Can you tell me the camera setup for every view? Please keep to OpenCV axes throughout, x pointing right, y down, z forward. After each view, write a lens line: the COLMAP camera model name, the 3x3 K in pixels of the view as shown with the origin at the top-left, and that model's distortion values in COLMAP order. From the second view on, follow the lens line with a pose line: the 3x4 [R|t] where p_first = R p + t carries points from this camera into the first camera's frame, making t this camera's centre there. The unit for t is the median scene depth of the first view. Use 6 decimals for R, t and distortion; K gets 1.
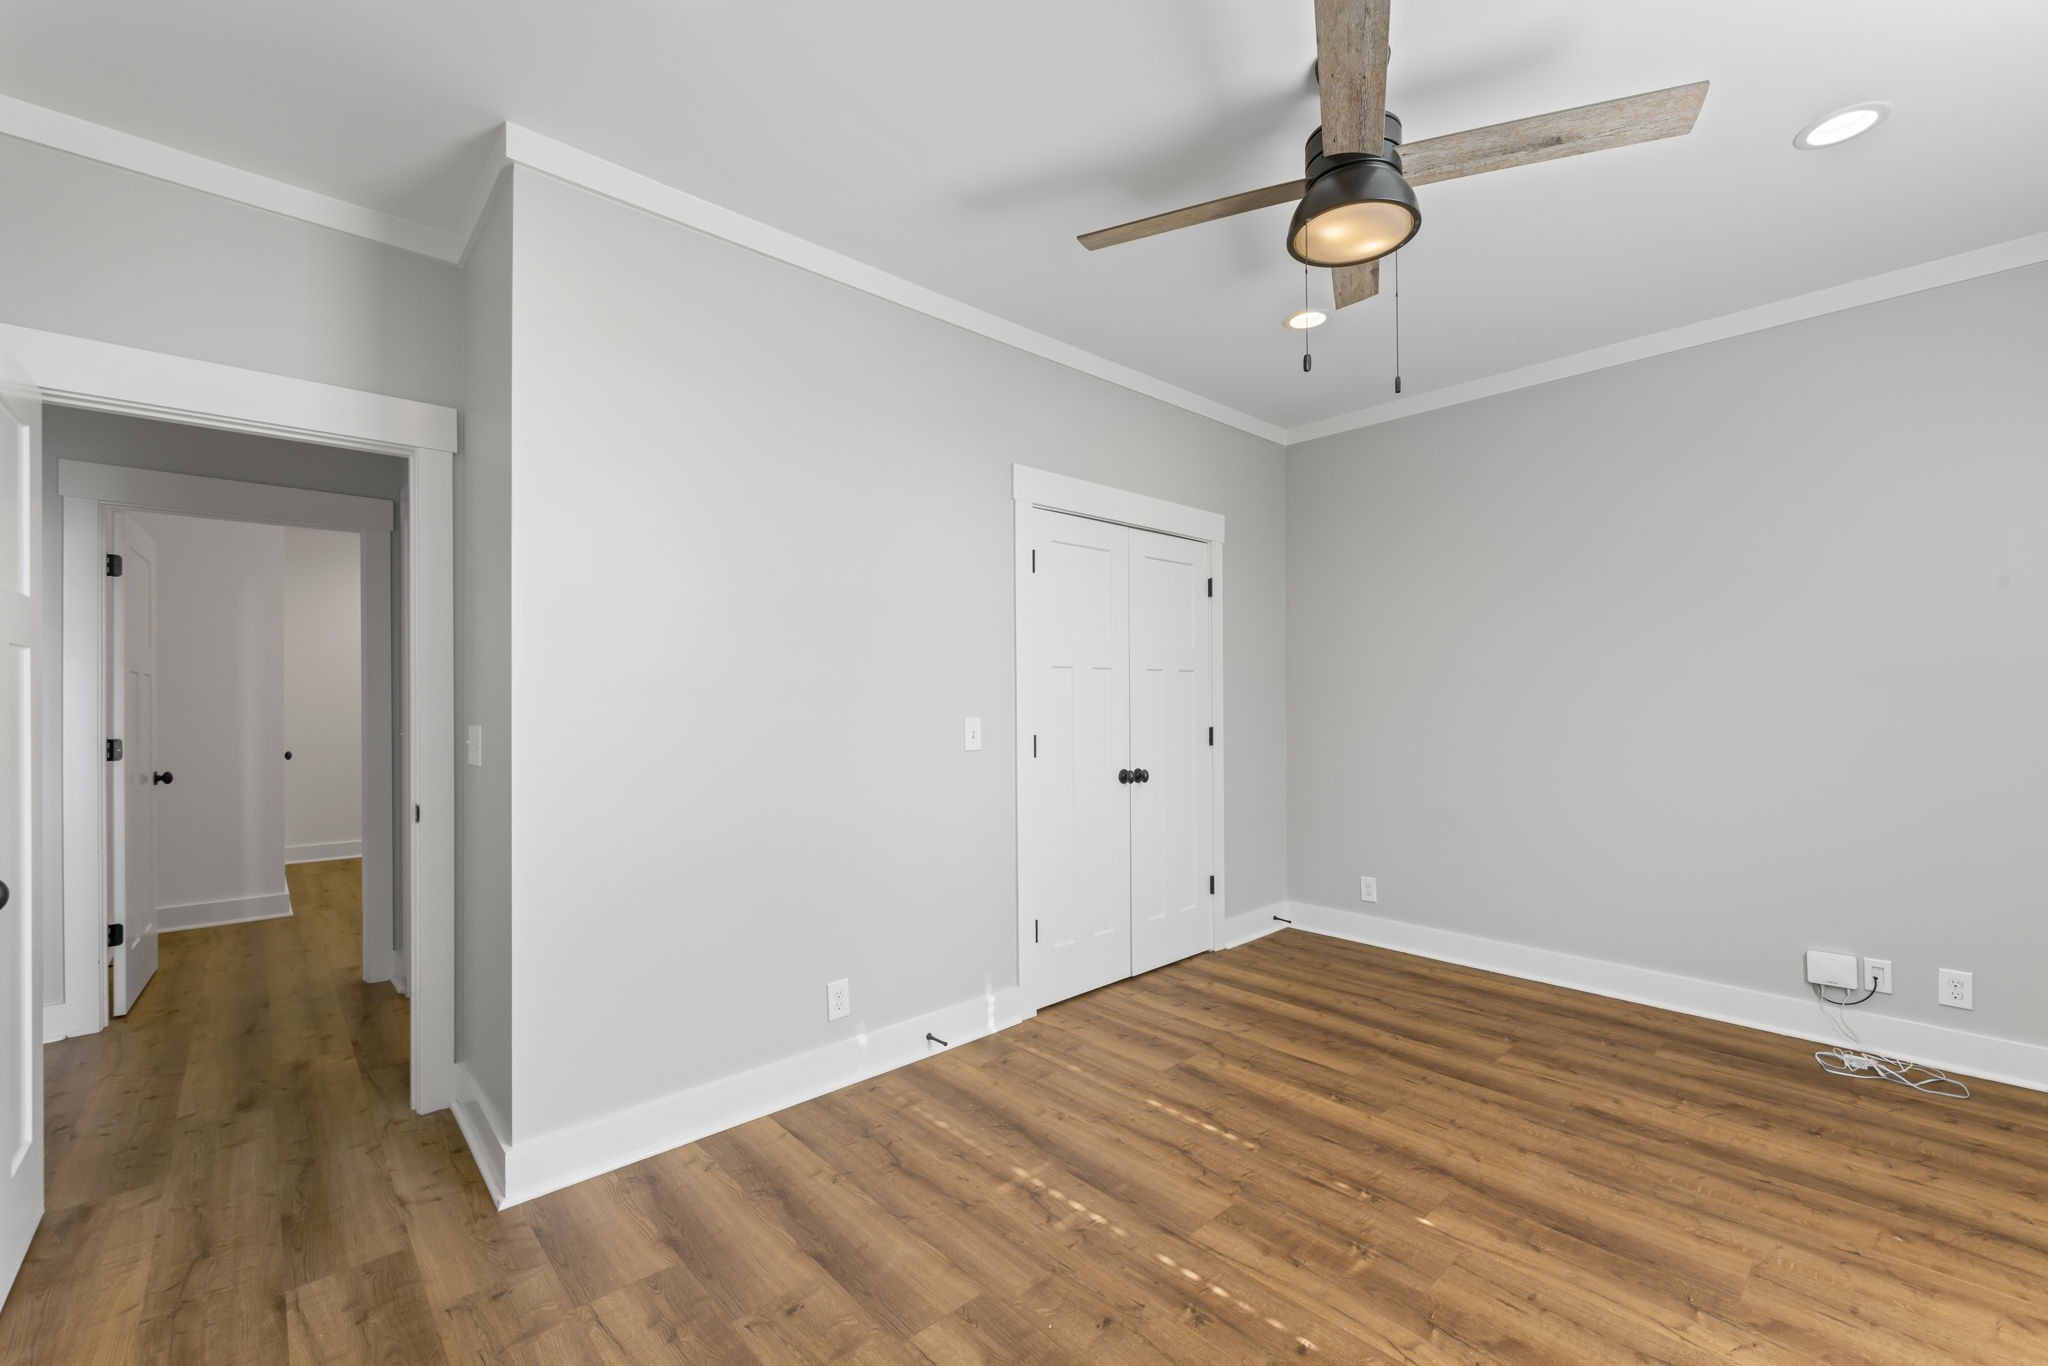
lens RADIAL K [[854.7, 0, 997.3], [0, 854.7, 694.4], [0, 0, 1]] dist [-0.001602, -0.000006]
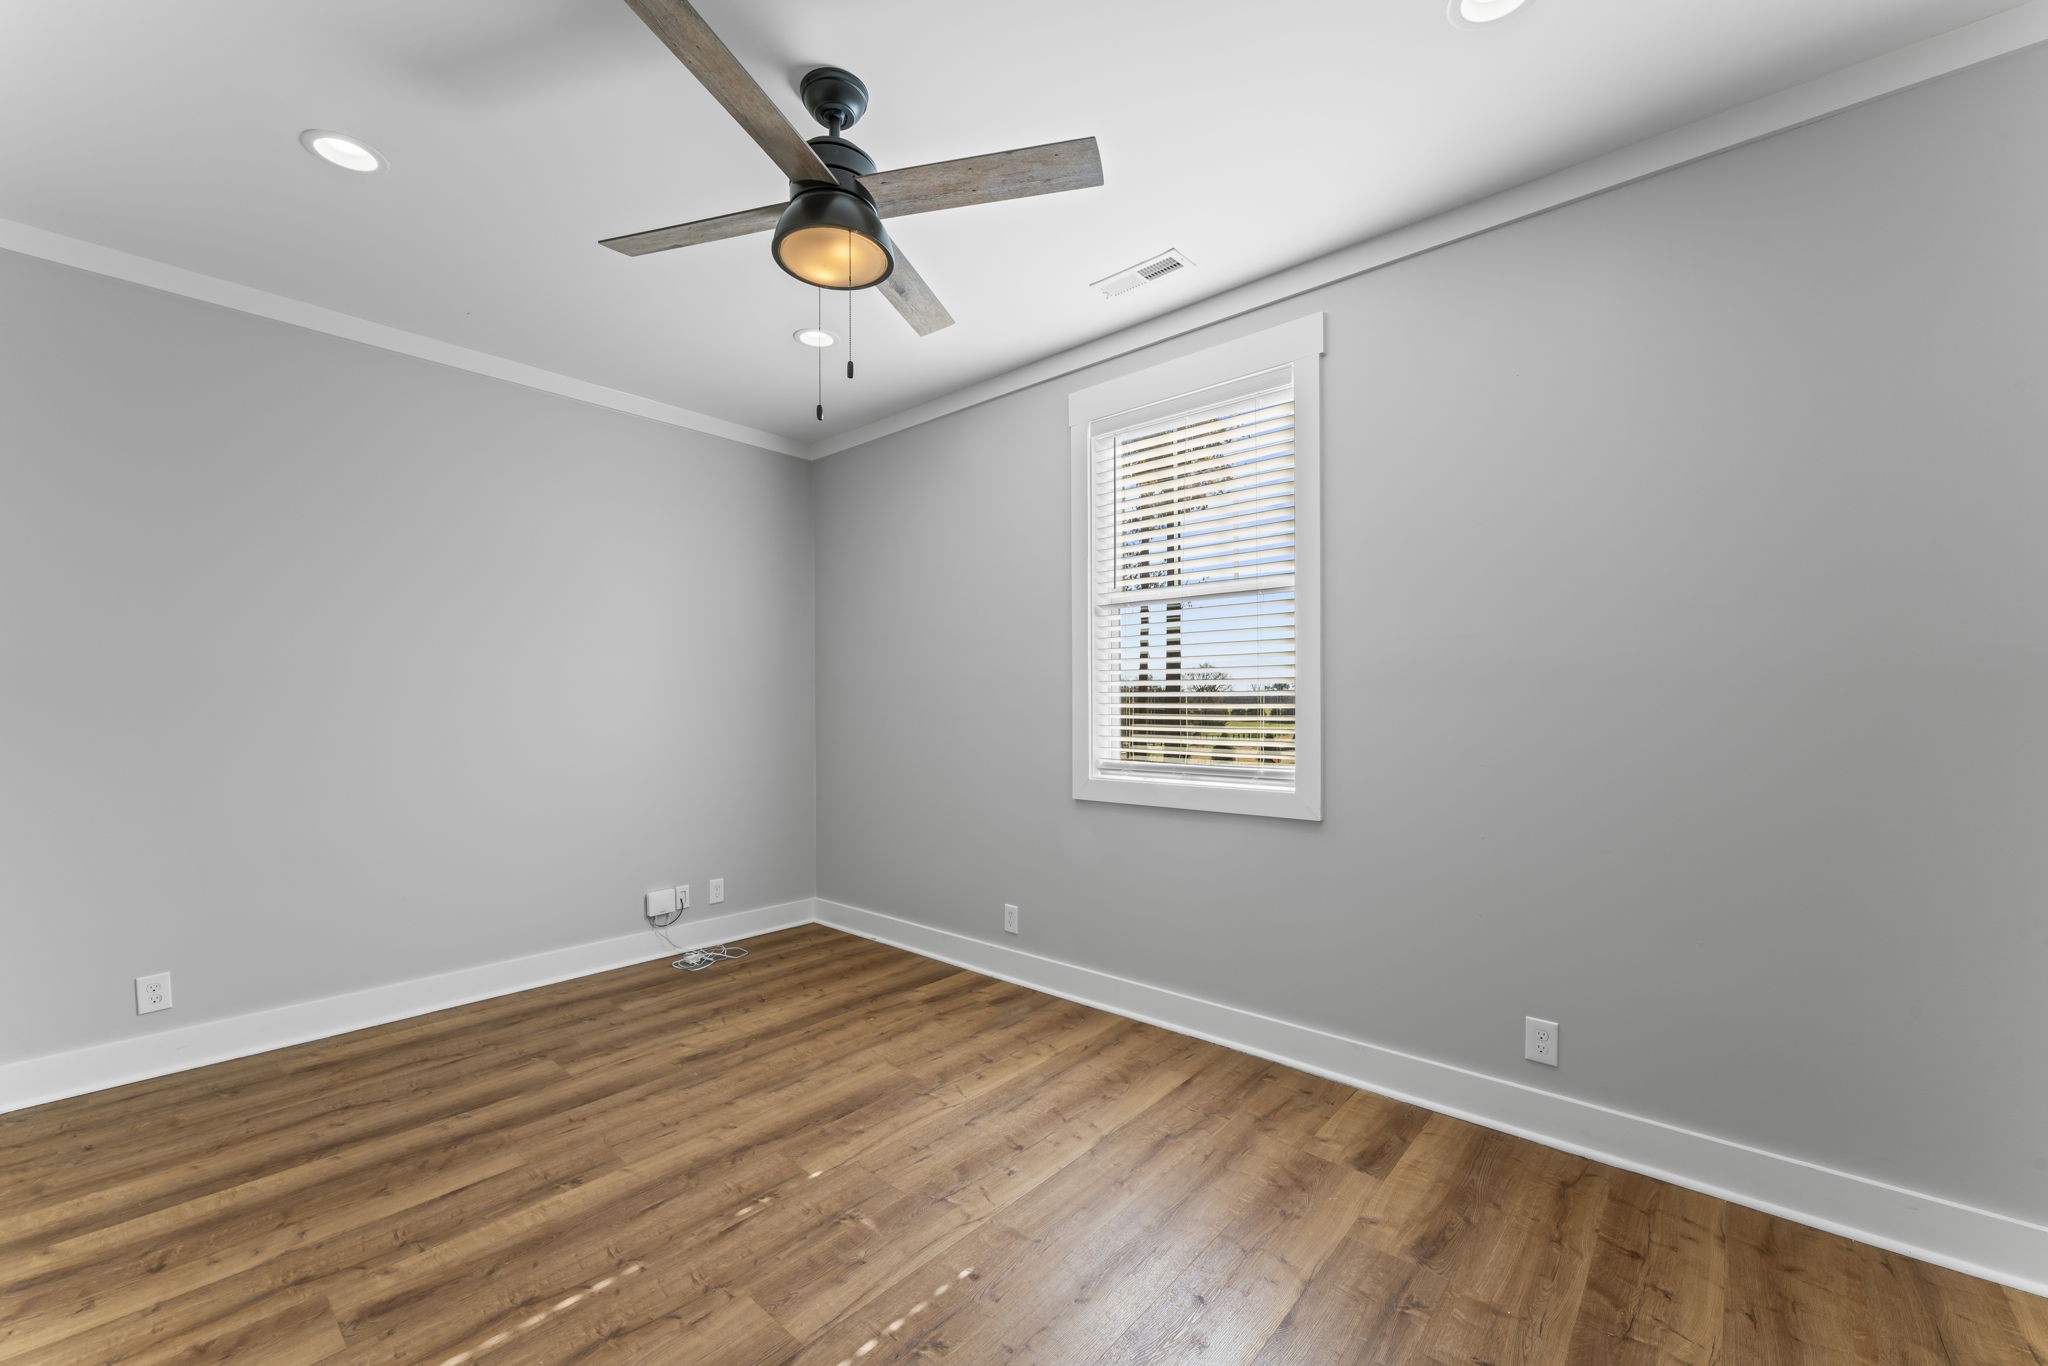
lens RADIAL K [[854.7, 0, 997.3], [0, 854.7, 694.4], [0, 0, 1]] dist [-0.001602, -0.000006]
pose [[-0.139850, 0.014917, 0.990060, -0.466615], [-0.002453, 0.999878, -0.015412, 0.011003], [-0.990170, -0.004584, -0.139796, 0.683333]]
